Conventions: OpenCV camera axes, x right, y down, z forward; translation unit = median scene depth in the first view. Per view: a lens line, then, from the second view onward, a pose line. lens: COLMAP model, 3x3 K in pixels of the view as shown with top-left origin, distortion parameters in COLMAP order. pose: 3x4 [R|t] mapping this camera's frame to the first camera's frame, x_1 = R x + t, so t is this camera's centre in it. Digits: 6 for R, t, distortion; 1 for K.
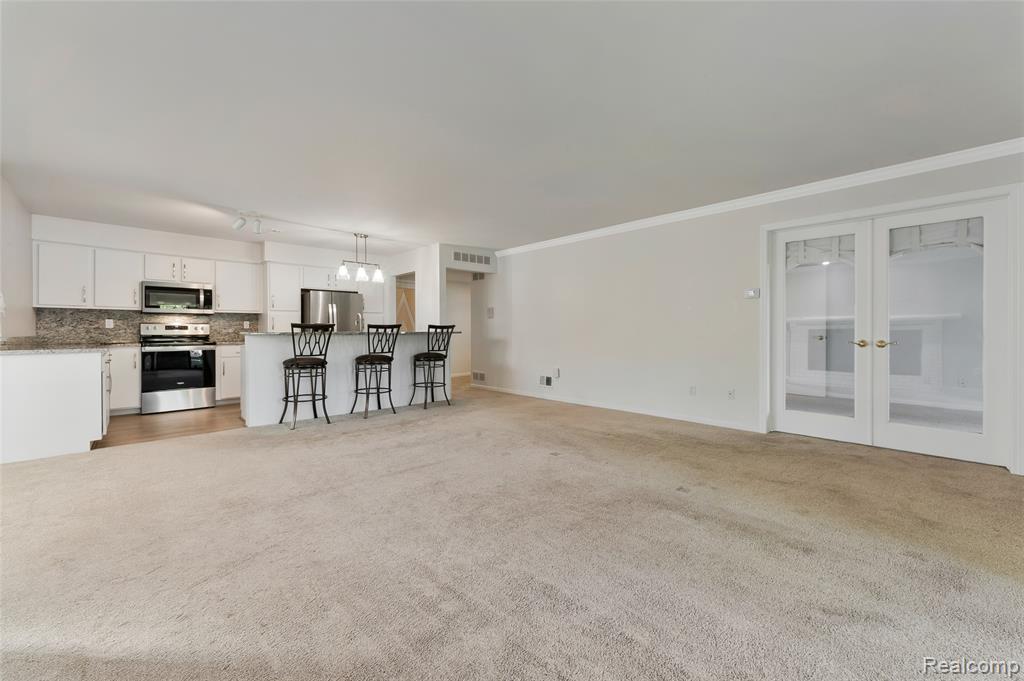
lens RADIAL K [[413.7, 0, 520.8], [0, 413.7, 333.7], [0, 0, 1]] dist [0.016410, -0.001435]
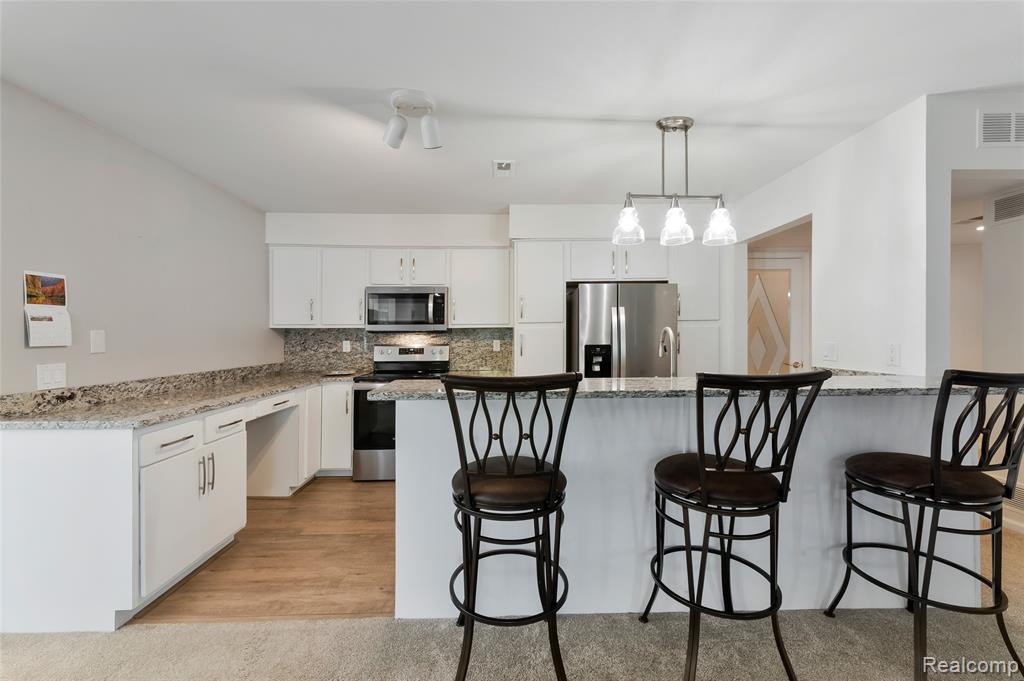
lens RADIAL K [[413.7, 0, 507.9], [0, 413.7, 330.3], [0, 0, 1]] dist [0.016410, -0.001435]
pose [[0.731899, -0.008911, -0.681355, -0.235383], [-0.002221, 0.999878, -0.015464, -0.039883], [0.681409, 0.012831, 0.731790, 0.612880]]
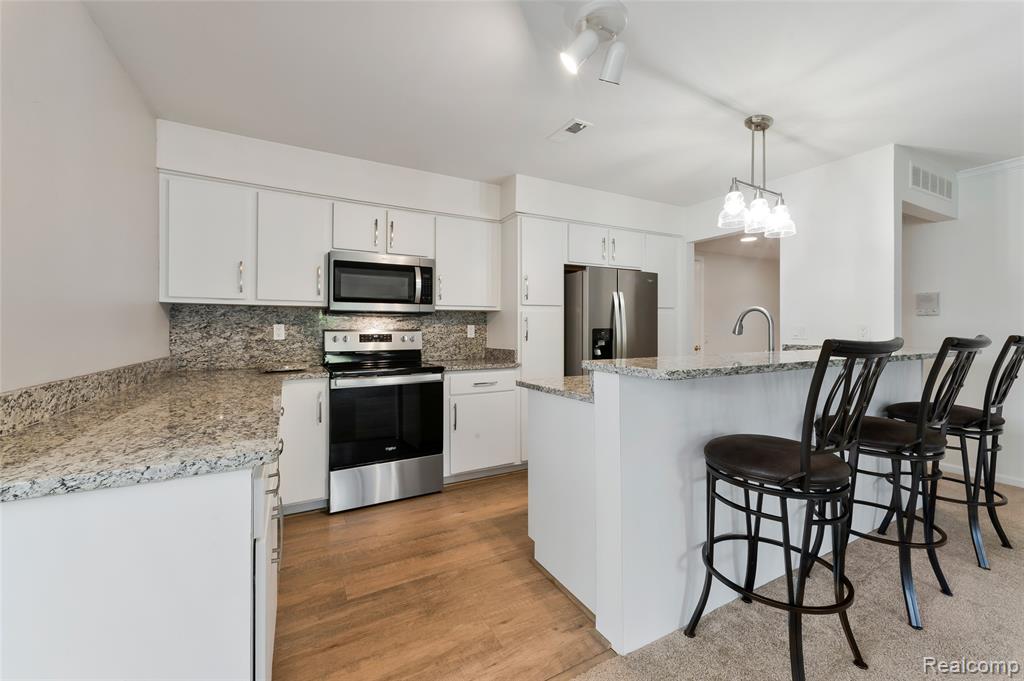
lens RADIAL K [[413.7, 0, 512.5], [0, 413.7, 328.0], [0, 0, 1]] dist [0.016410, -0.001435]
pose [[0.964634, -0.000153, -0.263593, -0.512186], [-0.002675, 0.999943, -0.010370, -0.023071], [0.263580, 0.010708, 0.964578, 0.524794]]
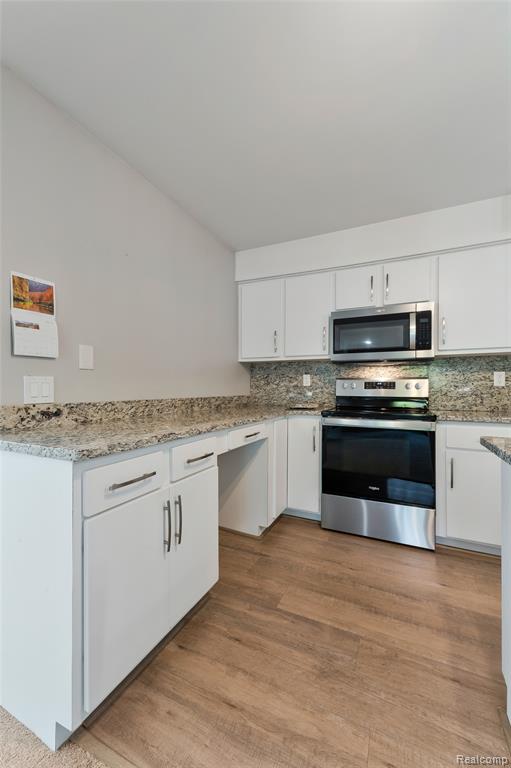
lens RADIAL K [[310.3, 0, 253.7], [0, 310.3, 384.2], [0, 0, 1]] dist [0.016410, -0.001435]
pose [[0.351797, -0.008143, -0.936041, -0.470612], [-0.008880, 0.999888, -0.012036, -0.008879], [0.936034, 0.012547, 0.351686, 0.680397]]
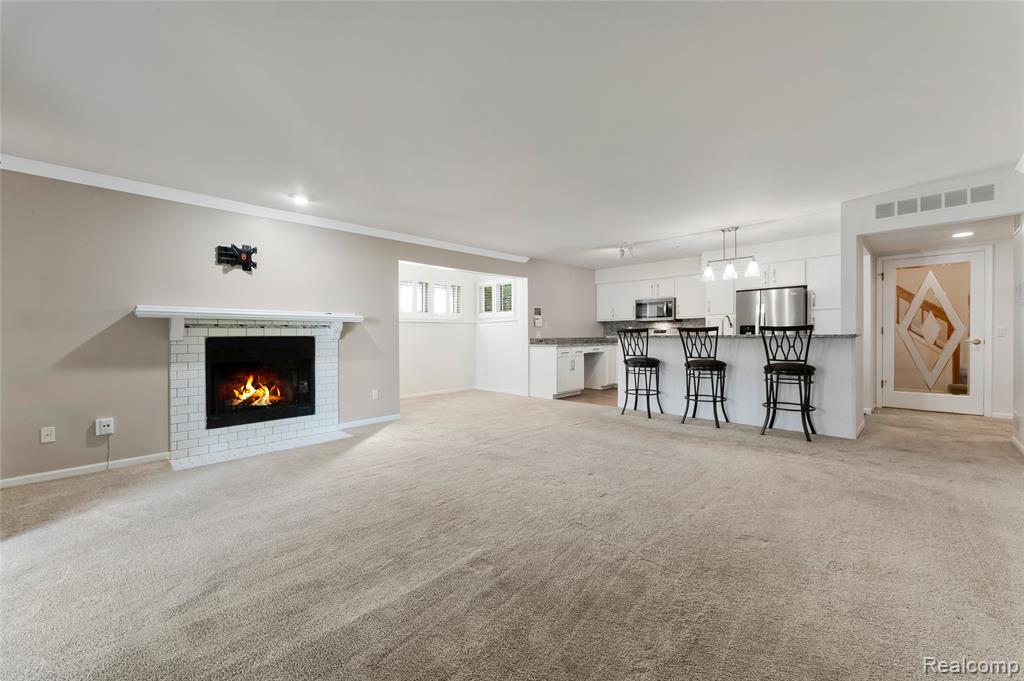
lens RADIAL K [[413.7, 0, 514.8], [0, 413.7, 340.4], [0, 0, 1]] dist [0.016410, -0.001435]
pose [[0.031446, 0.013845, -0.999410, 0.514559], [0.001762, 0.999902, 0.013908, -0.005946], [0.999504, -0.002199, 0.031418, 0.497414]]
